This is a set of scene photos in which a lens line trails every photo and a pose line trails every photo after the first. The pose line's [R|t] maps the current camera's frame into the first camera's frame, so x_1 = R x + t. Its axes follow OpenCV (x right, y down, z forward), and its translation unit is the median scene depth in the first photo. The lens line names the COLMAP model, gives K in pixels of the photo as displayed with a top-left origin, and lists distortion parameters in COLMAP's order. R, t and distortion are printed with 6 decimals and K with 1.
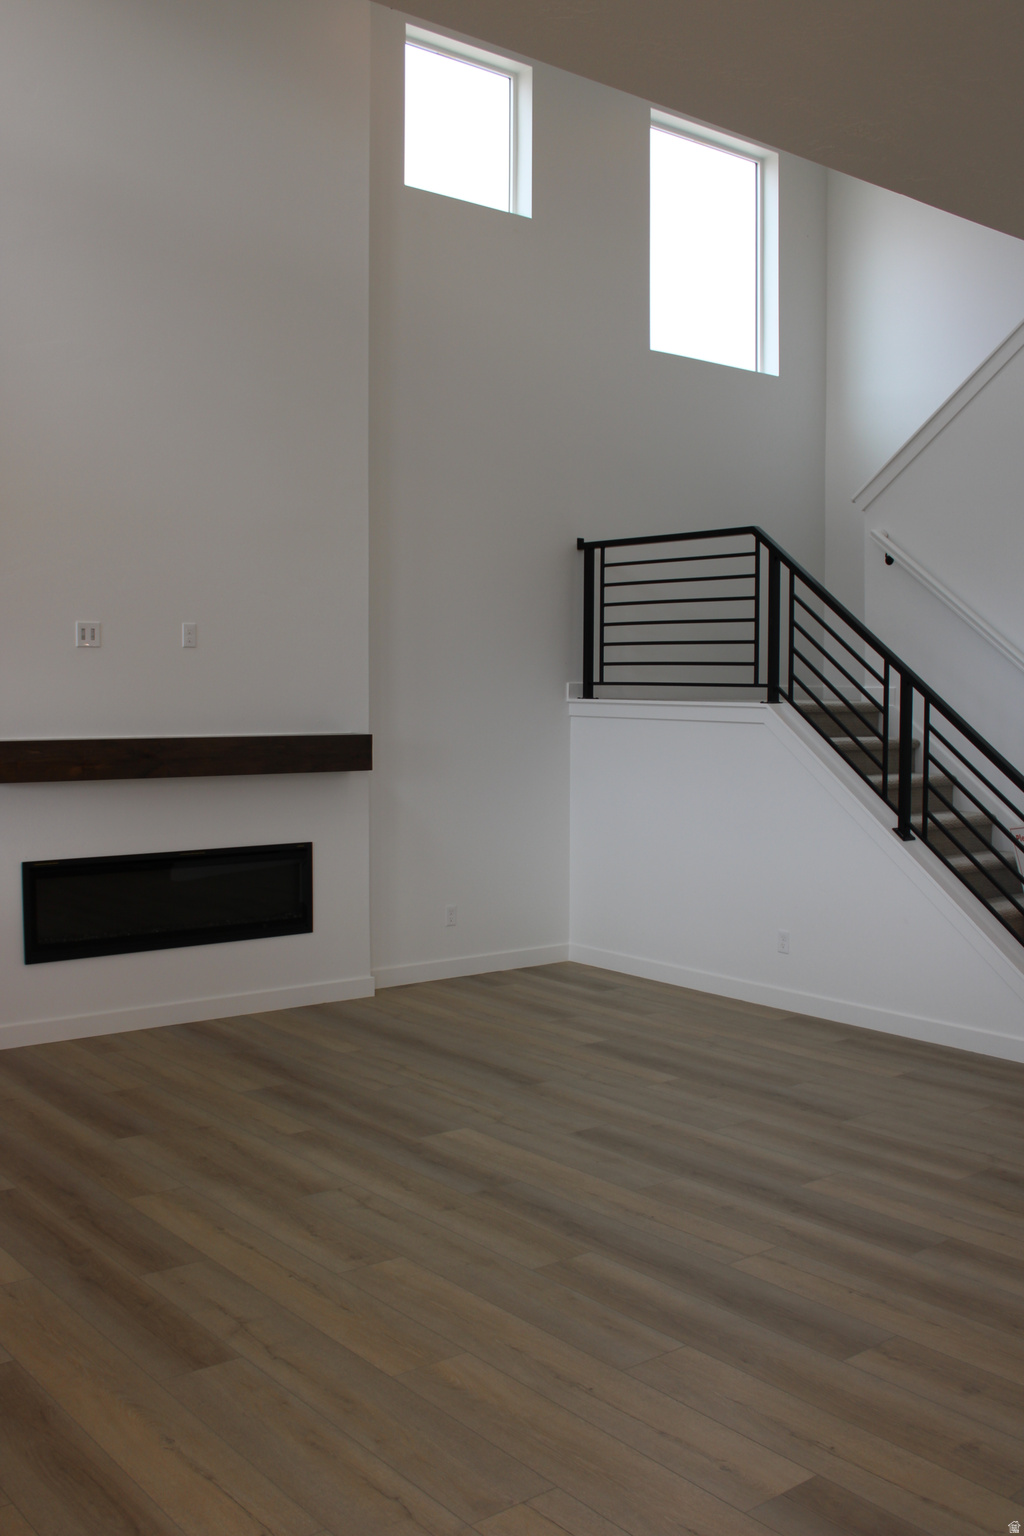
lens RADIAL K [[1474.9, 0, 512.0], [0, 1474.9, 768.0], [0, 0, 1]] dist [-0.142160, 0.142372]
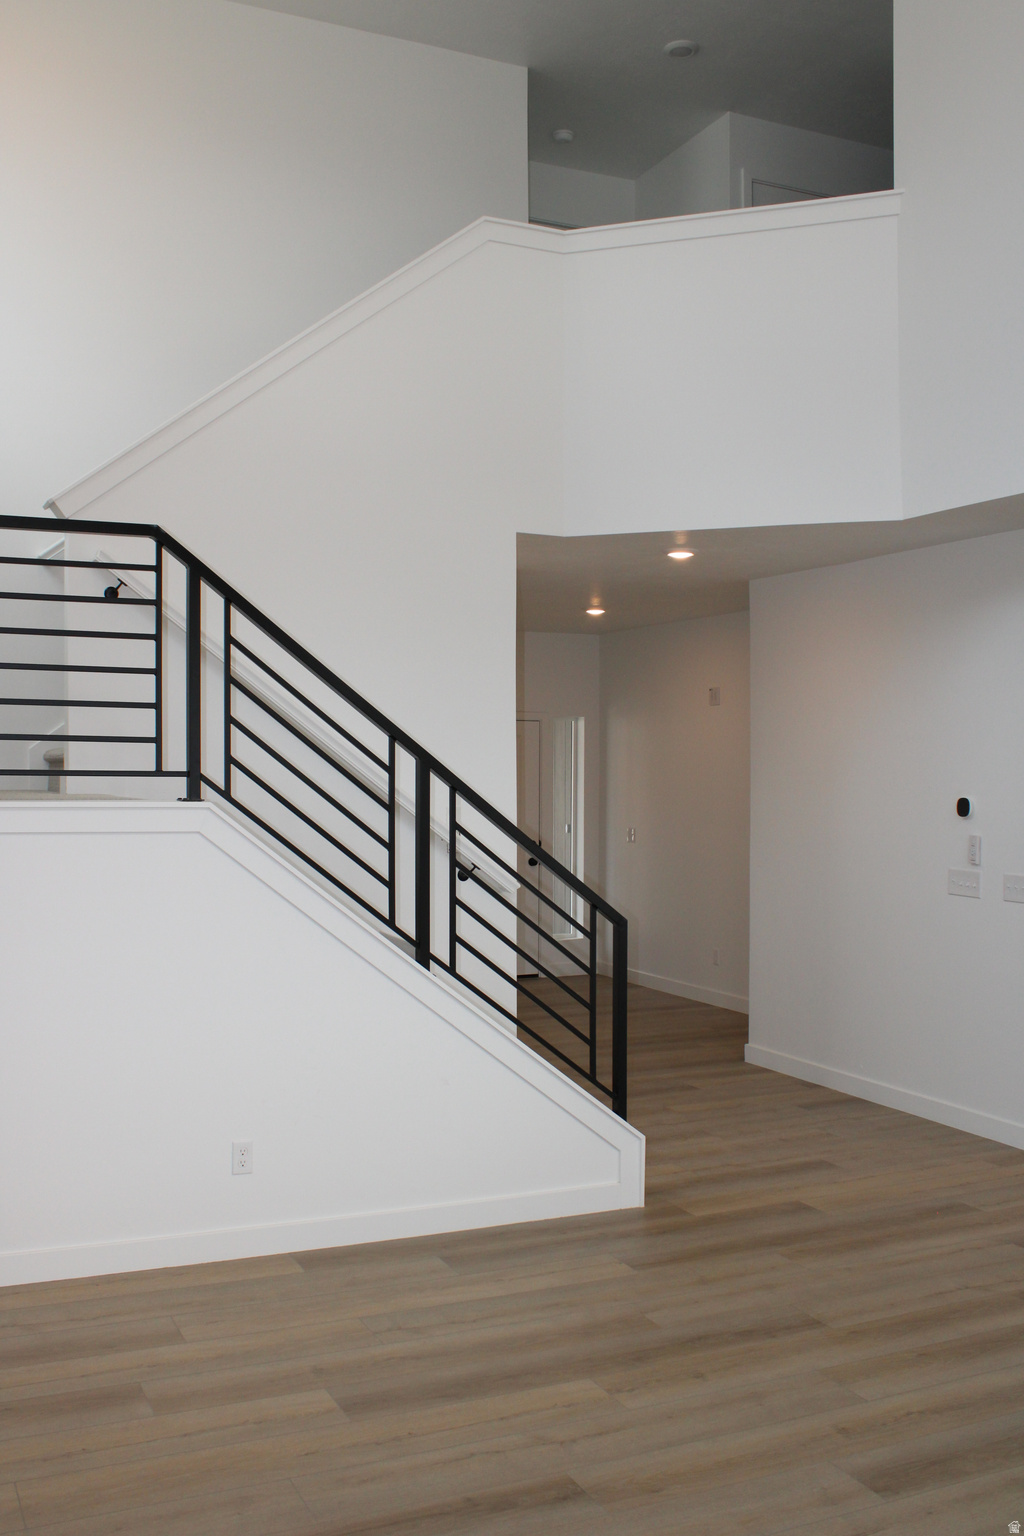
lens RADIAL K [[1474.9, 0, 512.0], [0, 1474.9, 768.0], [0, 0, 1]] dist [-0.142160, 0.142372]
pose [[0.243800, -0.006522, 0.969804, -0.451510], [0.050853, 0.998688, -0.006068, -0.050943], [-0.968491, 0.050797, 0.243812, 0.755219]]
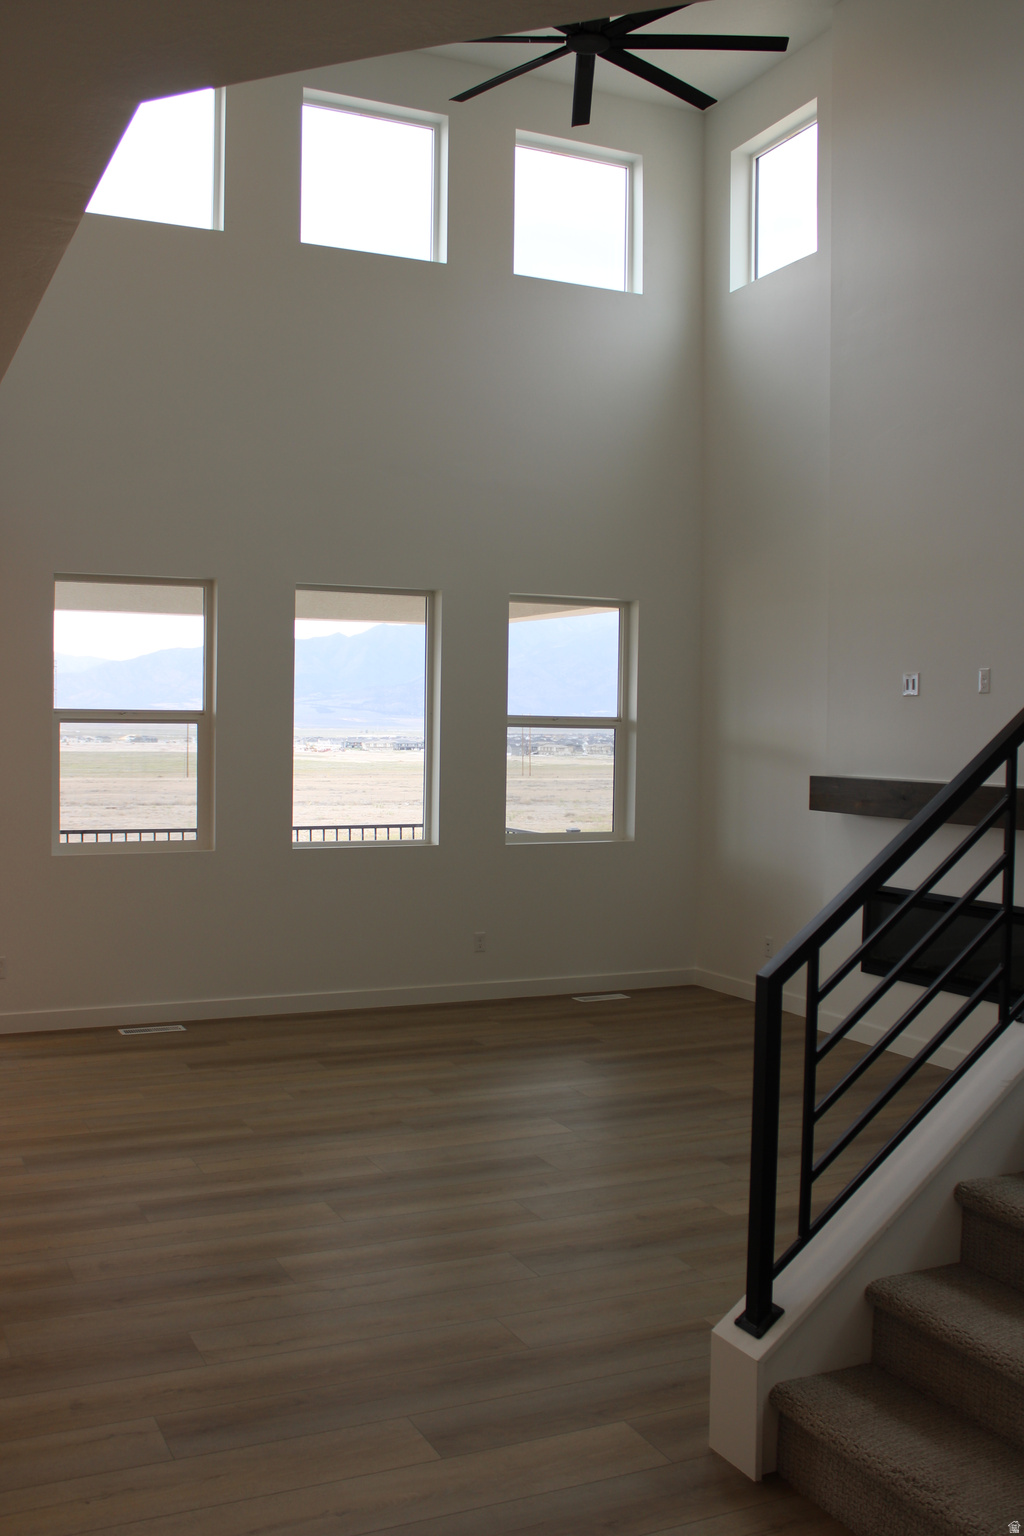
lens RADIAL K [[1474.9, 0, 512.0], [0, 1474.9, 768.0], [0, 0, 1]] dist [-0.142160, 0.142372]
pose [[-0.240371, 0.018682, -0.970501, 0.797707], [-0.064292, 0.997313, 0.035122, -0.045922], [0.968550, 0.070838, -0.238524, 0.924700]]
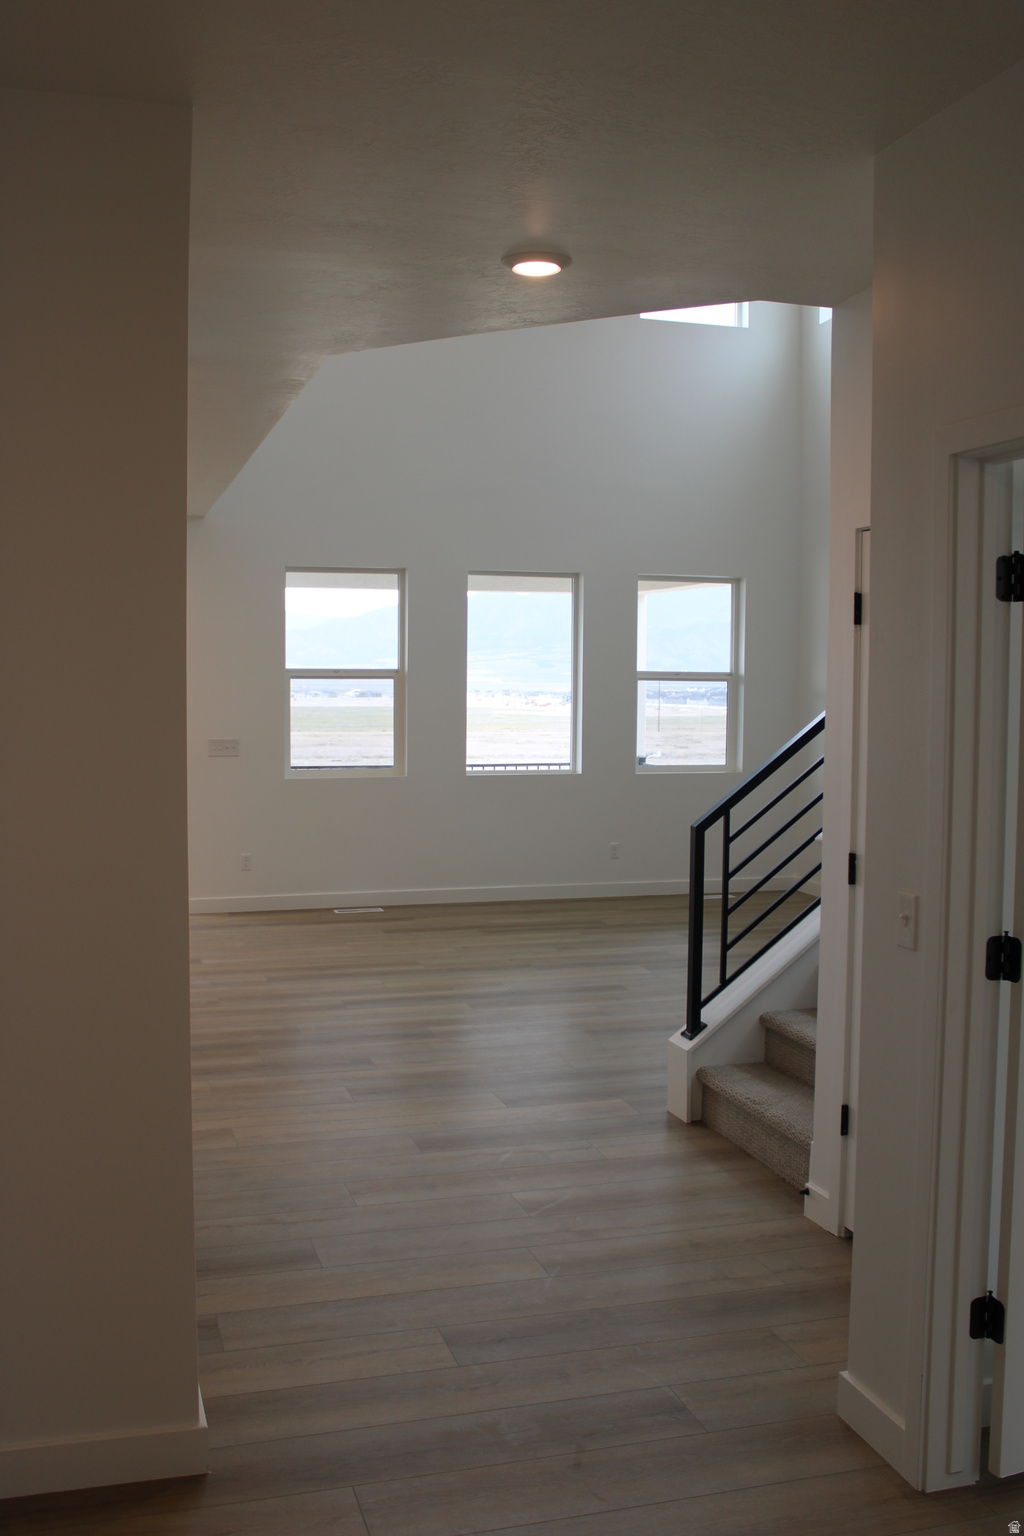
lens RADIAL K [[1474.9, 0, 512.0], [0, 1474.9, 768.0], [0, 0, 1]] dist [-0.142160, 0.142372]
pose [[-0.382455, 0.047891, -0.922732, 1.091001], [-0.056718, 0.995556, 0.075179, -0.054127], [0.922232, 0.081088, -0.378039, 1.098932]]
